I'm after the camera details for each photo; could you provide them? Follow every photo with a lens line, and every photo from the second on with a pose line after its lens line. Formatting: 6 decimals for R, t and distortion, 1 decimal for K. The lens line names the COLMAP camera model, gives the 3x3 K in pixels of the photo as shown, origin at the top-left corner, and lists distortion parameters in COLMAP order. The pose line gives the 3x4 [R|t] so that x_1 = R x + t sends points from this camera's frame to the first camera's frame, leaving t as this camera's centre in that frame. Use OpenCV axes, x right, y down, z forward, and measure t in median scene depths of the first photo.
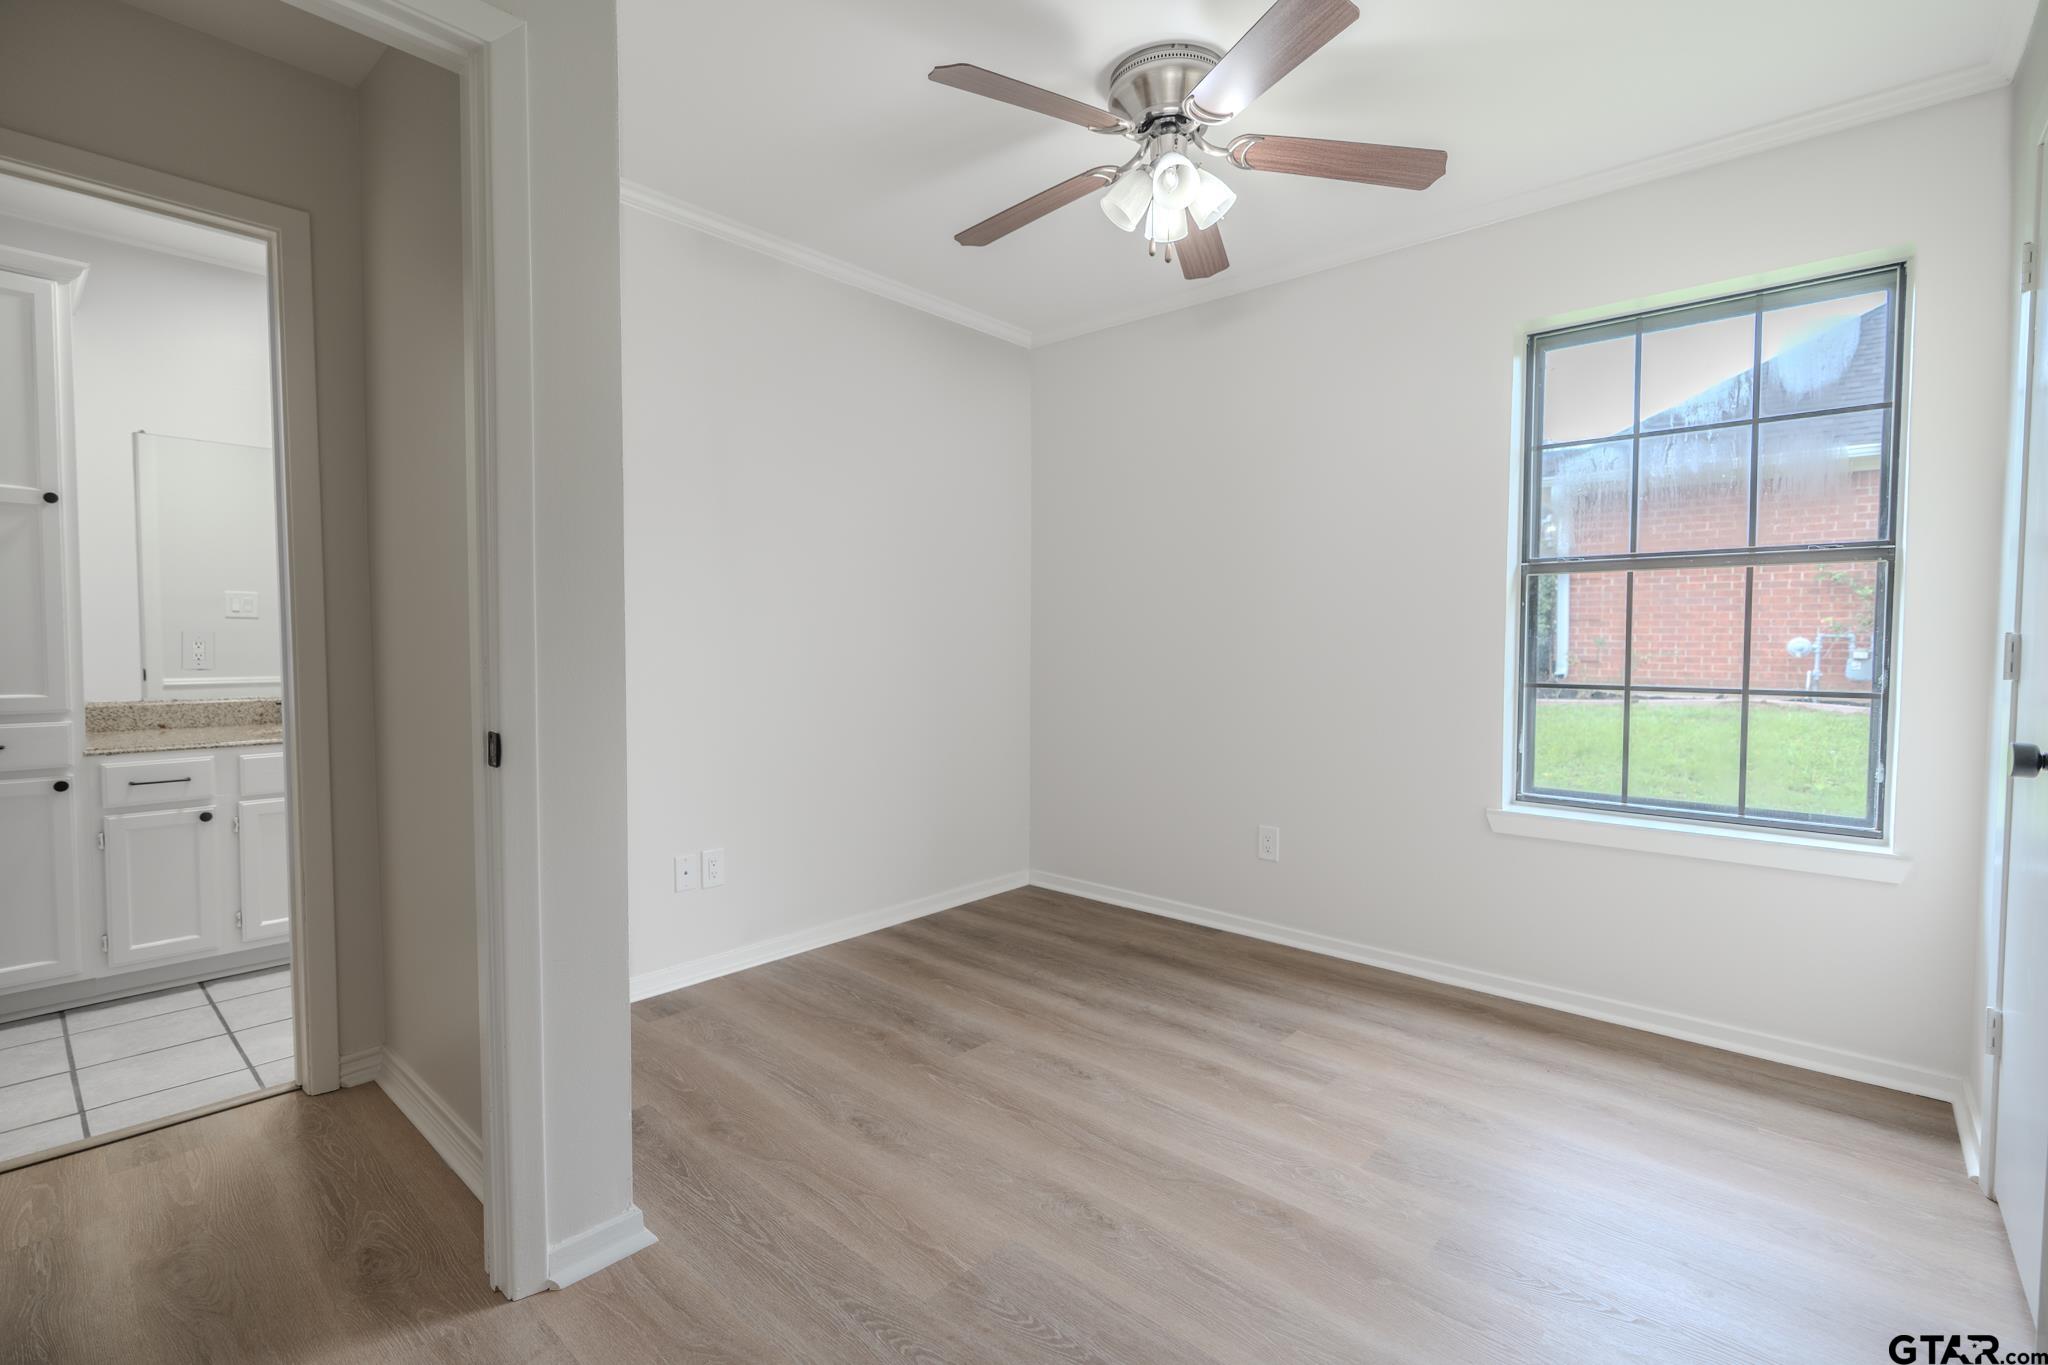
lens RADIAL K [[920.3, 0, 1037.7], [0, 920.3, 678.2], [0, 0, 1]] dist [-0.004748, 0.000088]
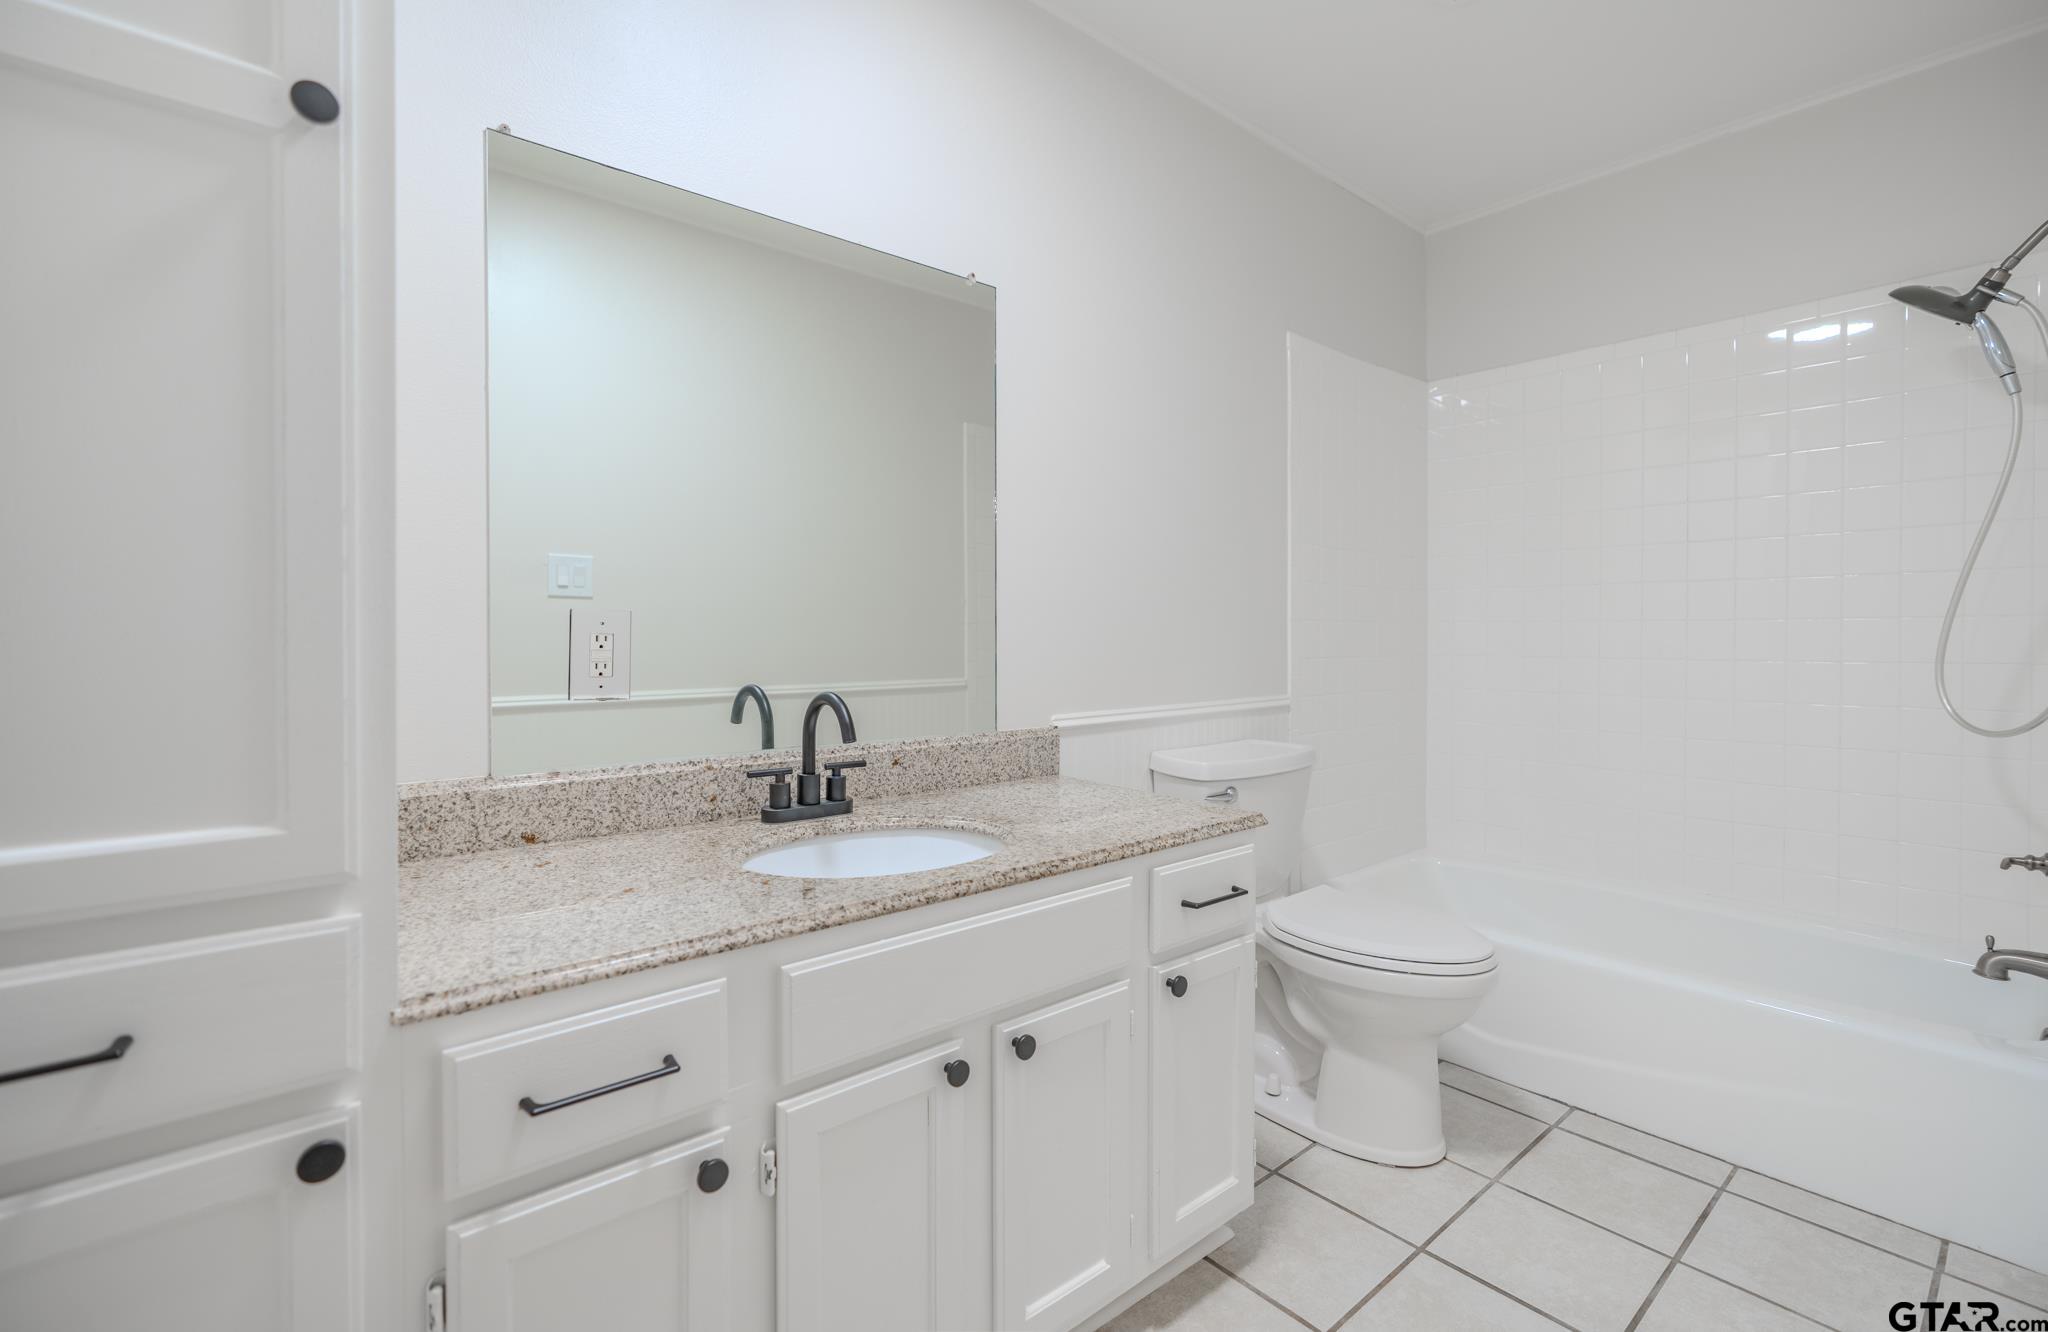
lens RADIAL K [[903.2, 0, 1032.0], [0, 903.2, 648.7], [0, 0, 1]] dist [-0.003262, -0.000296]
pose [[0.990842, 0.000565, -0.135028, -0.172524], [-0.004132, 0.999650, -0.026133, -0.006009], [0.134966, 0.026452, 0.990497, 0.159521]]
